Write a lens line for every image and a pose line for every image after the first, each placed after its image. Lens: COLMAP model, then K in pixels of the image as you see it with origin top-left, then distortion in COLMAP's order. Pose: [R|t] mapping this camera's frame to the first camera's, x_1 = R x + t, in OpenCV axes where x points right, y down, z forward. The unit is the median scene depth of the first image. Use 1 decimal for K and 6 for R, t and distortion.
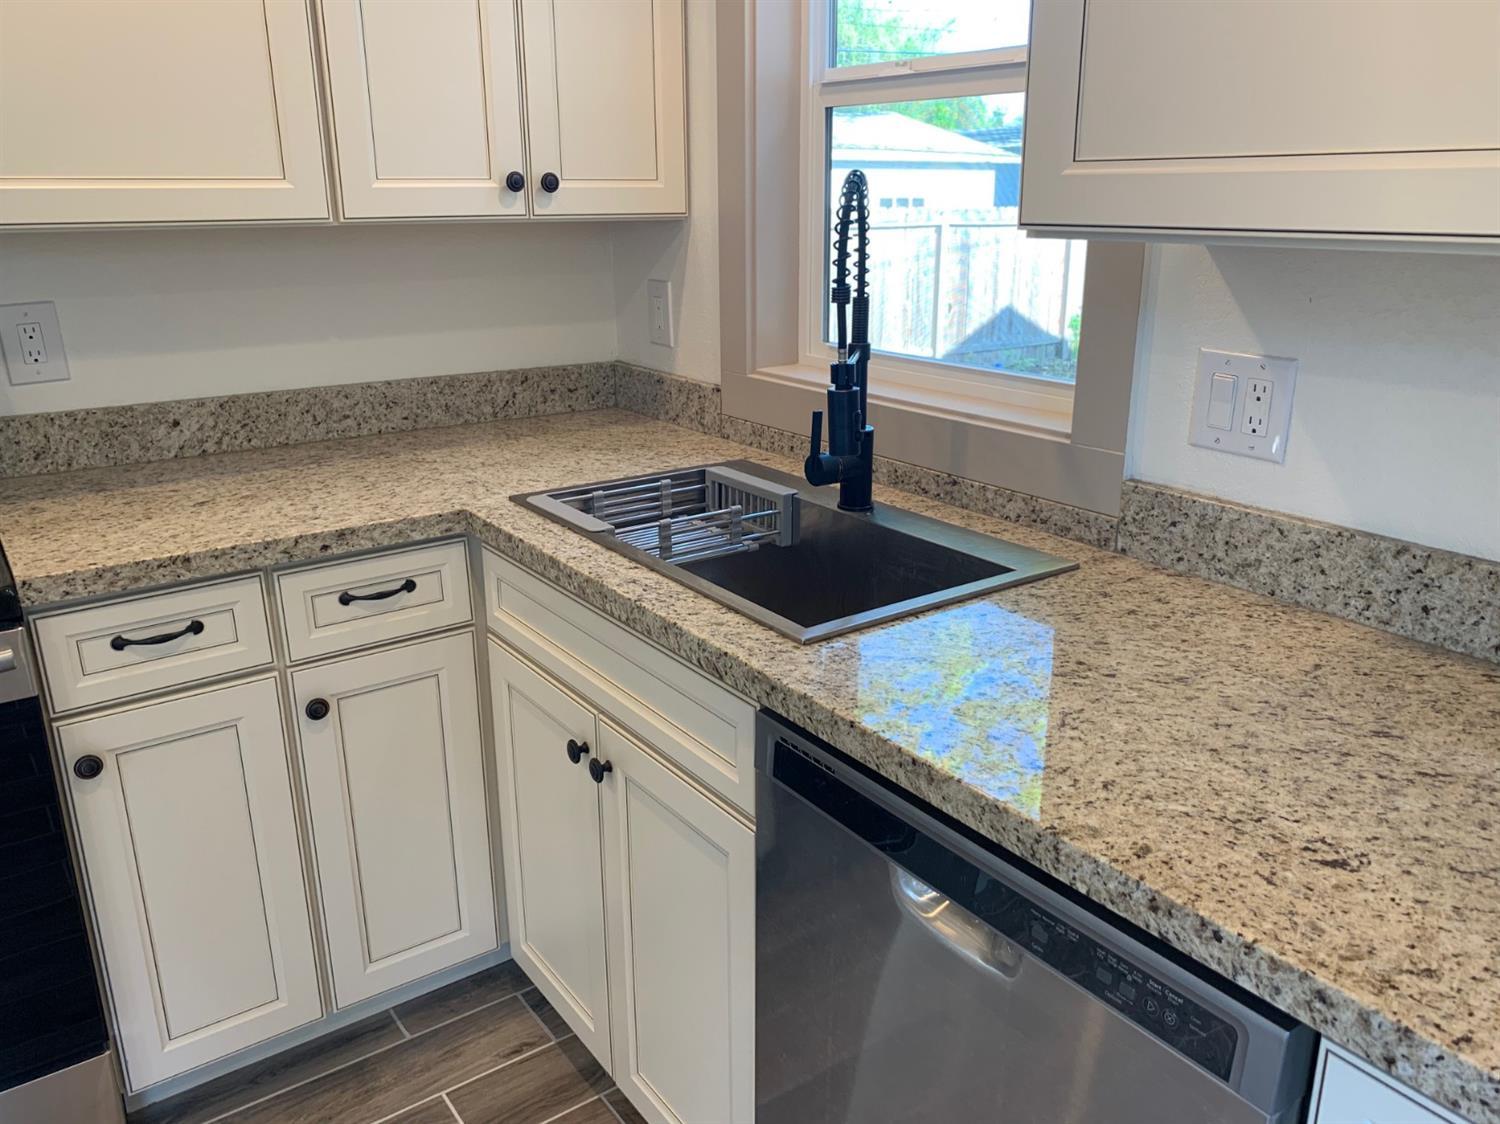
lens RADIAL K [[1140.6, 0, 750.2], [0, 1140.6, 552.1], [0, 0, 1]] dist [0.001470, -0.009741]
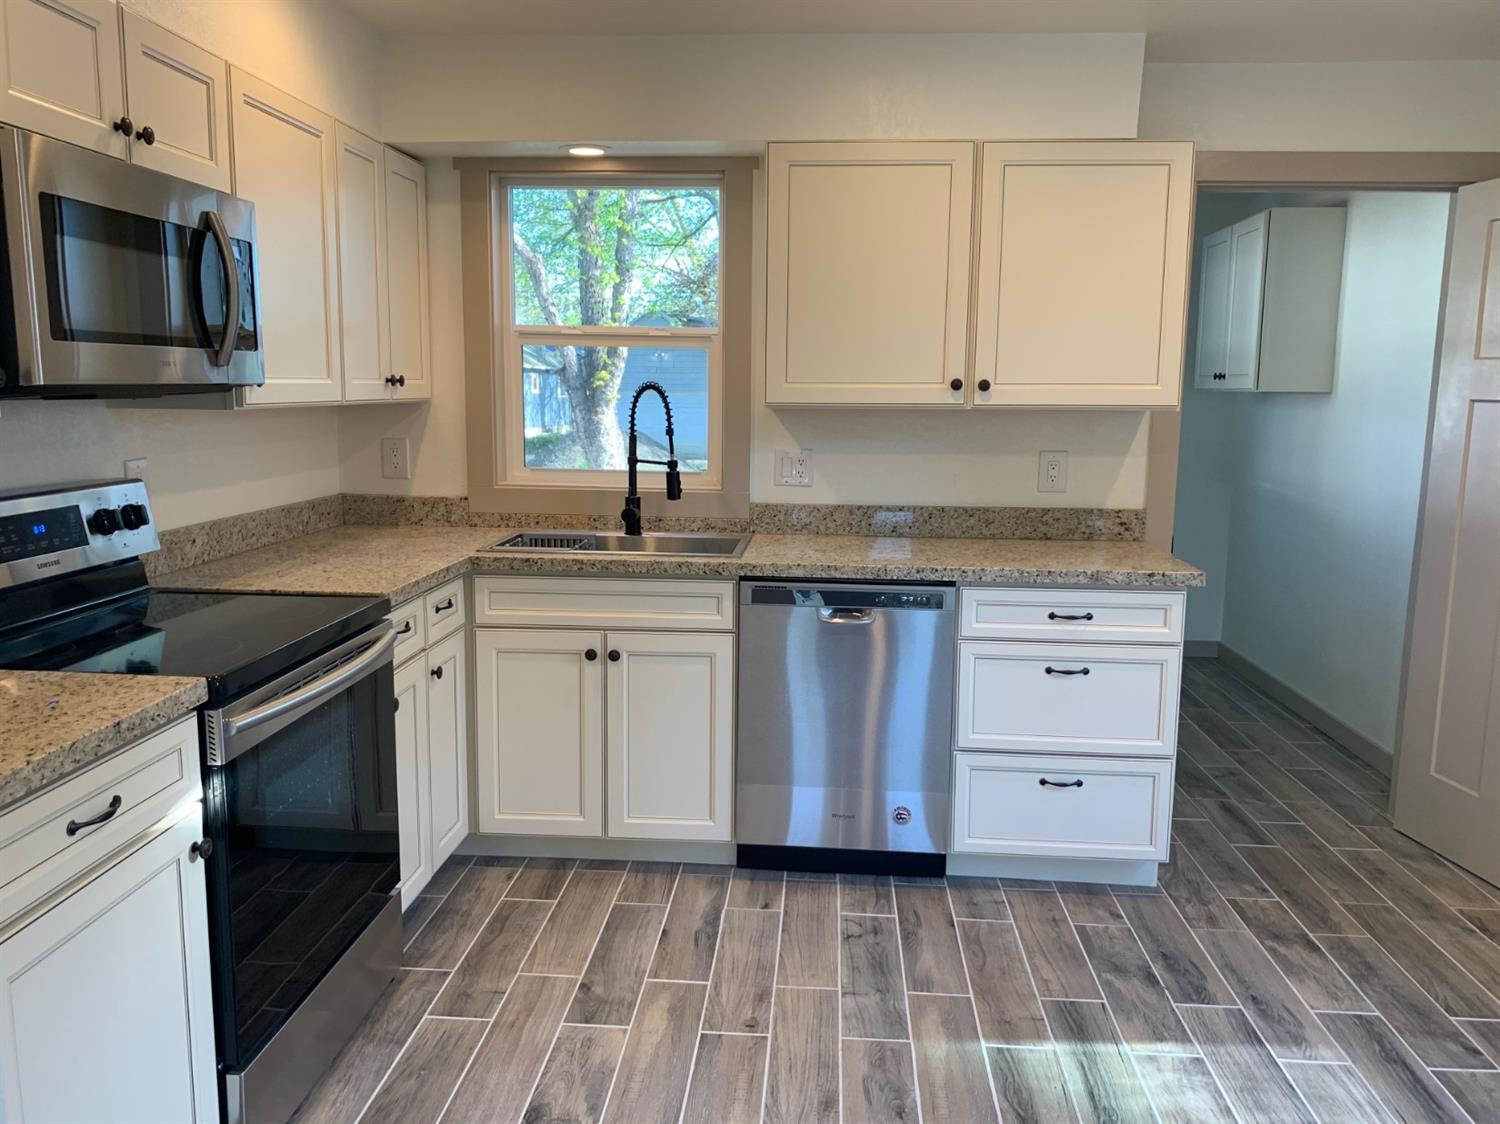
lens RADIAL K [[1140.6, 0, 752.0], [0, 1140.6, 561.8], [0, 0, 1]] dist [0.001470, -0.009741]
pose [[0.651053, -0.109191, 0.751138, -1.129694], [0.213929, 0.975877, -0.043563, 0.124785], [-0.728262, 0.189052, 0.658707, -0.446578]]
